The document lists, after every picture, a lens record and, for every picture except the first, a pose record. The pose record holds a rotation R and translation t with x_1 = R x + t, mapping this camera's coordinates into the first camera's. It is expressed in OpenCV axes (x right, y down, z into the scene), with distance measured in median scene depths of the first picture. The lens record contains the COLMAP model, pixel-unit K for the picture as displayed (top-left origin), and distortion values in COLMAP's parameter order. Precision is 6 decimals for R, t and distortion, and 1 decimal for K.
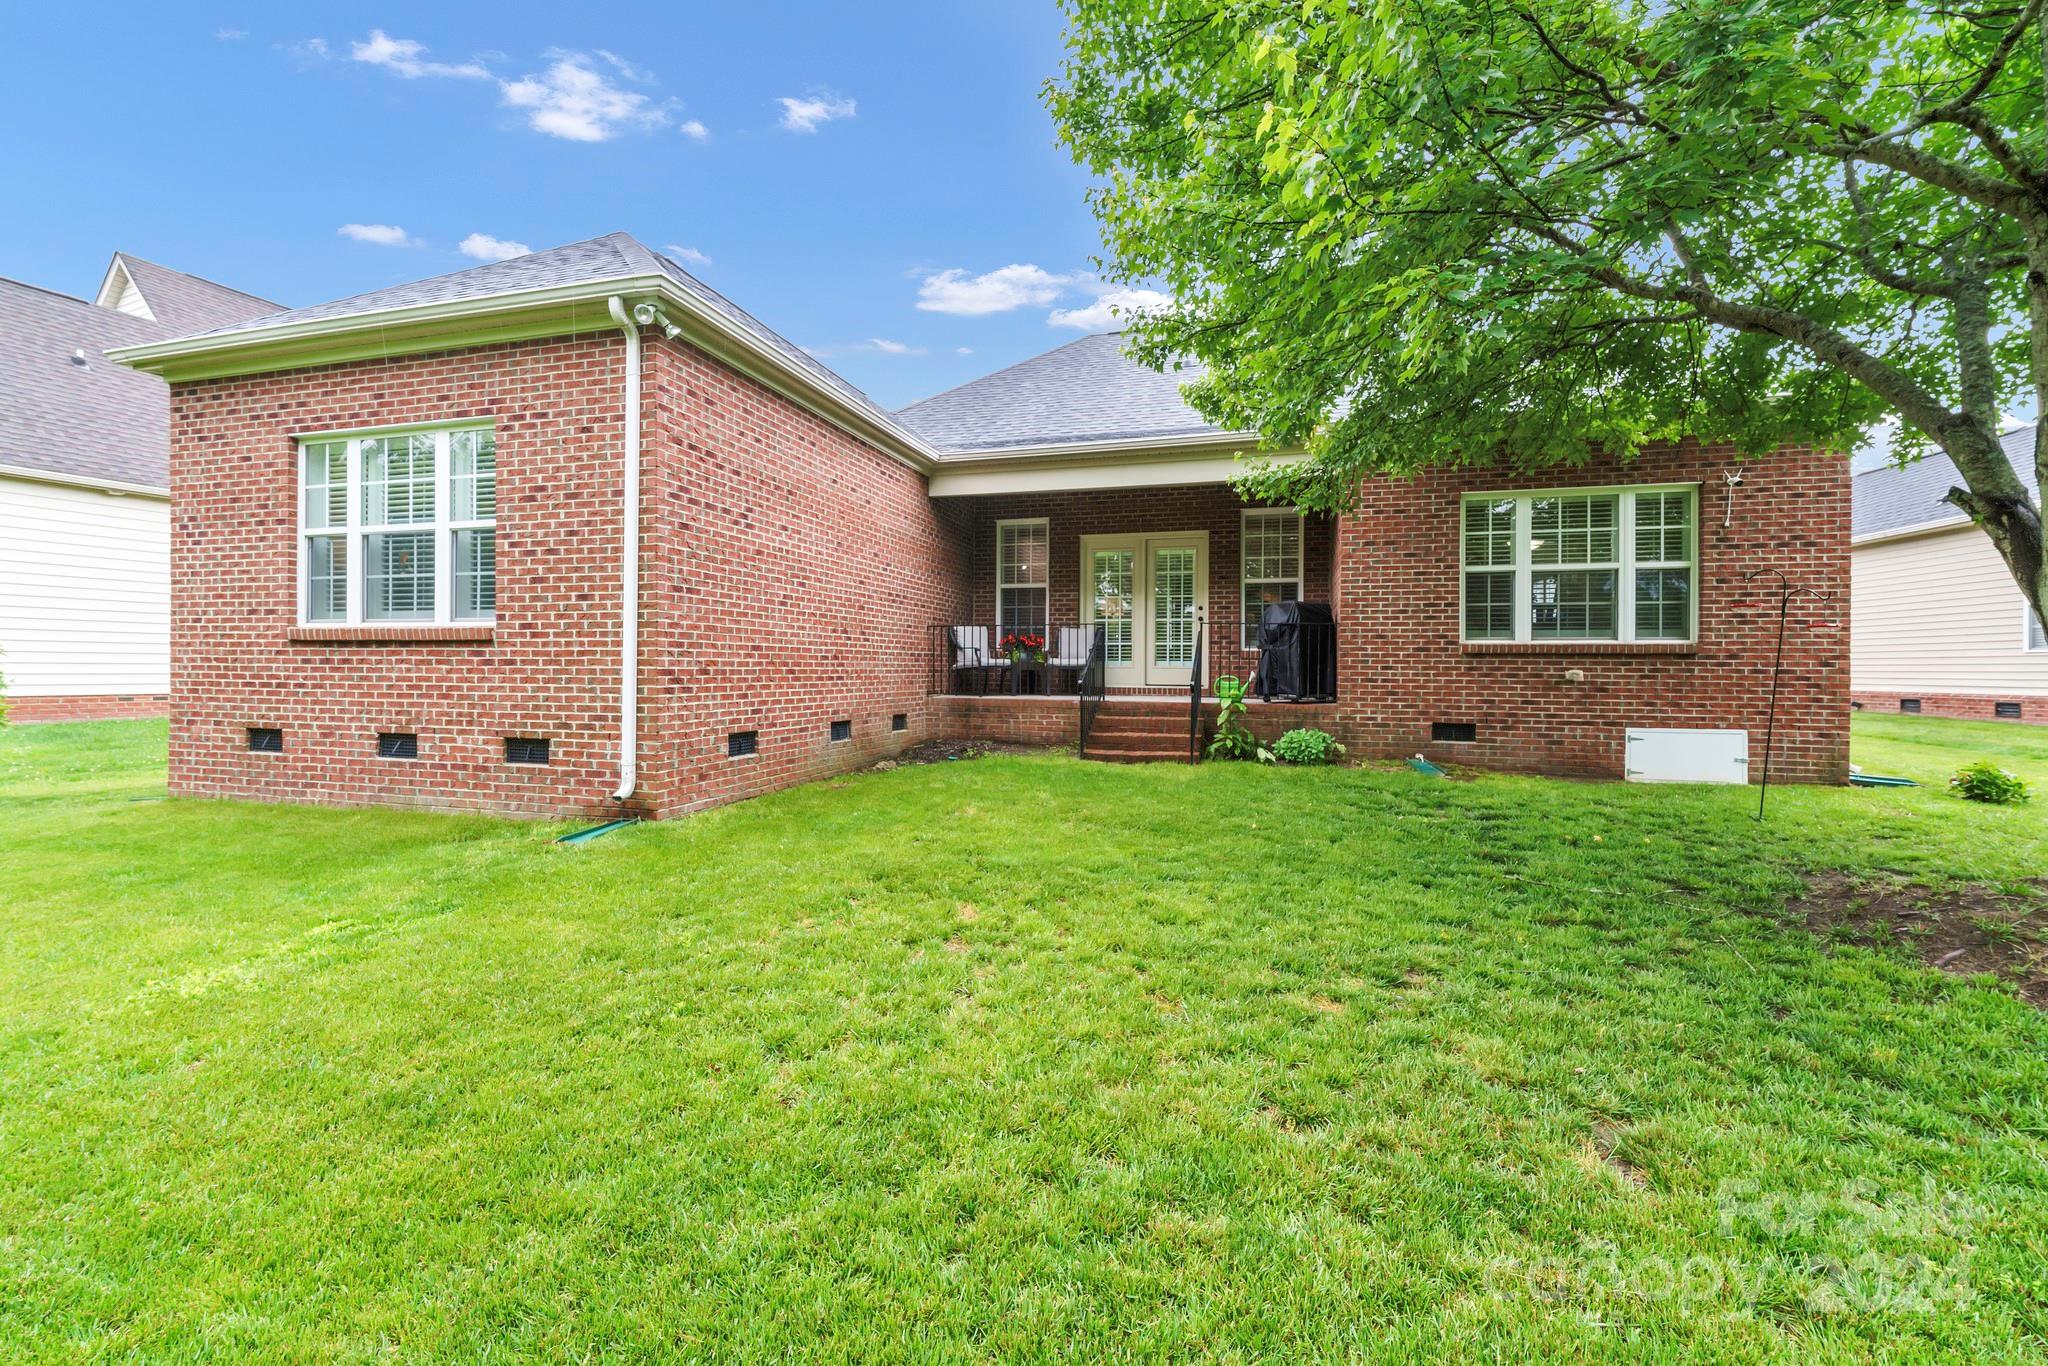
lens RADIAL K [[854.5, 0, 1040.7], [0, 854.5, 666.8], [0, 0, 1]] dist [-0.001474, -0.000155]
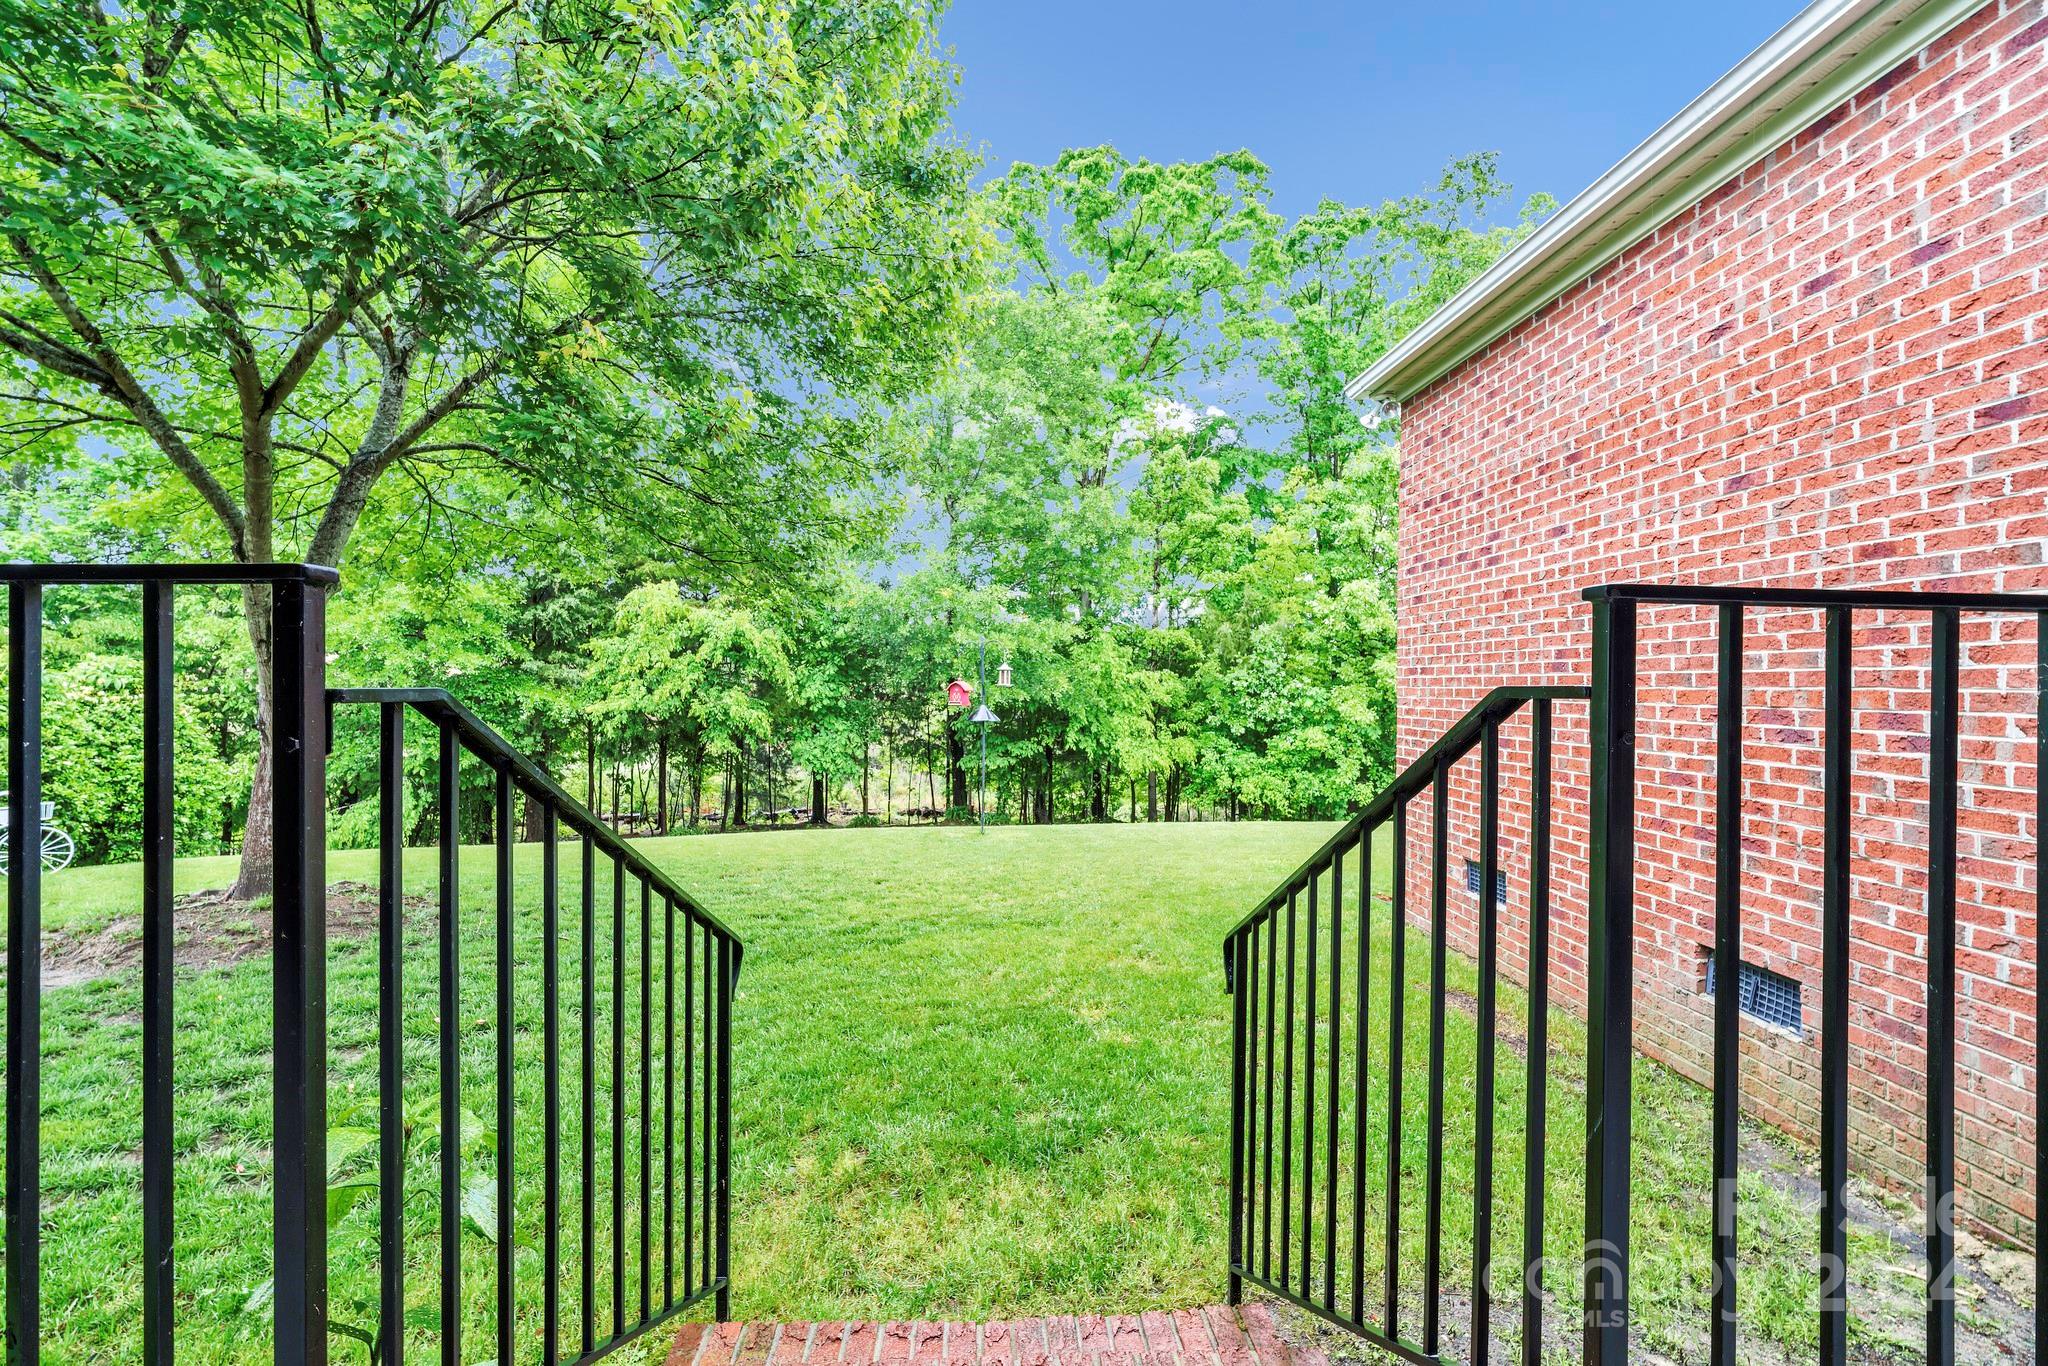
lens RADIAL K [[834.8, 0, 1024.7], [0, 834.8, 678.7], [0, 0, 1]] dist [-0.000846, -0.000831]
pose [[-0.953393, -0.015293, -0.301345, 0.166161], [-0.012675, 0.999863, -0.010640, -0.048137], [0.301466, -0.006325, -0.953456, 1.210271]]
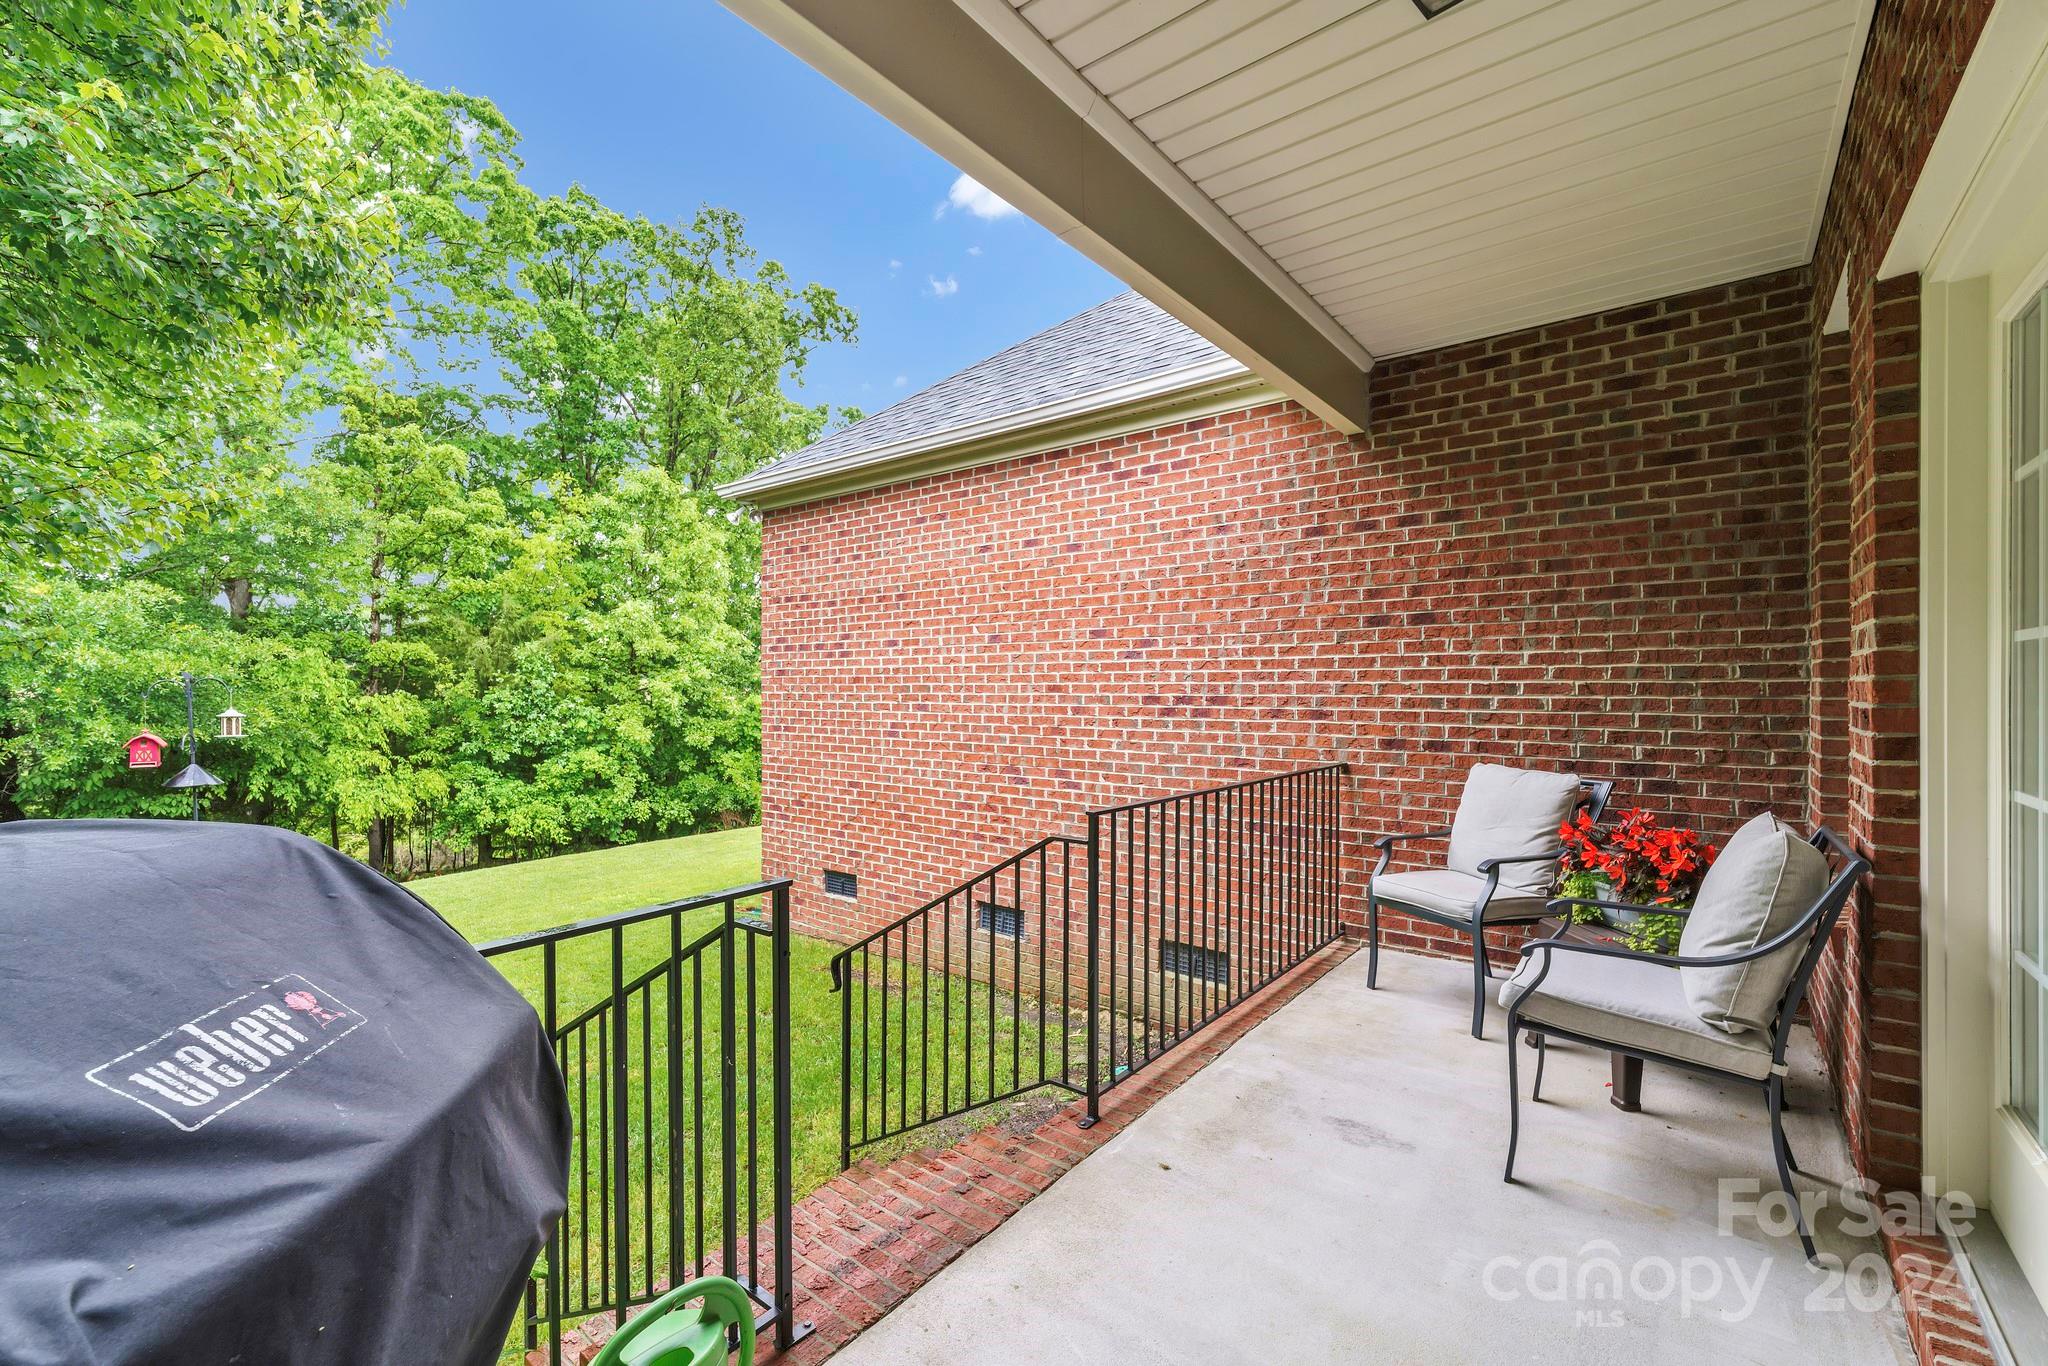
lens RADIAL K [[848.8, 0, 1030.7], [0, 848.8, 688.6], [0, 0, 1]] dist [0.001659, -0.000524]
pose [[-0.387039, -0.001284, -0.922062, 0.351745], [0.002854, 0.999993, -0.002591, -0.099060], [0.922059, -0.003634, -0.387032, 1.237456]]
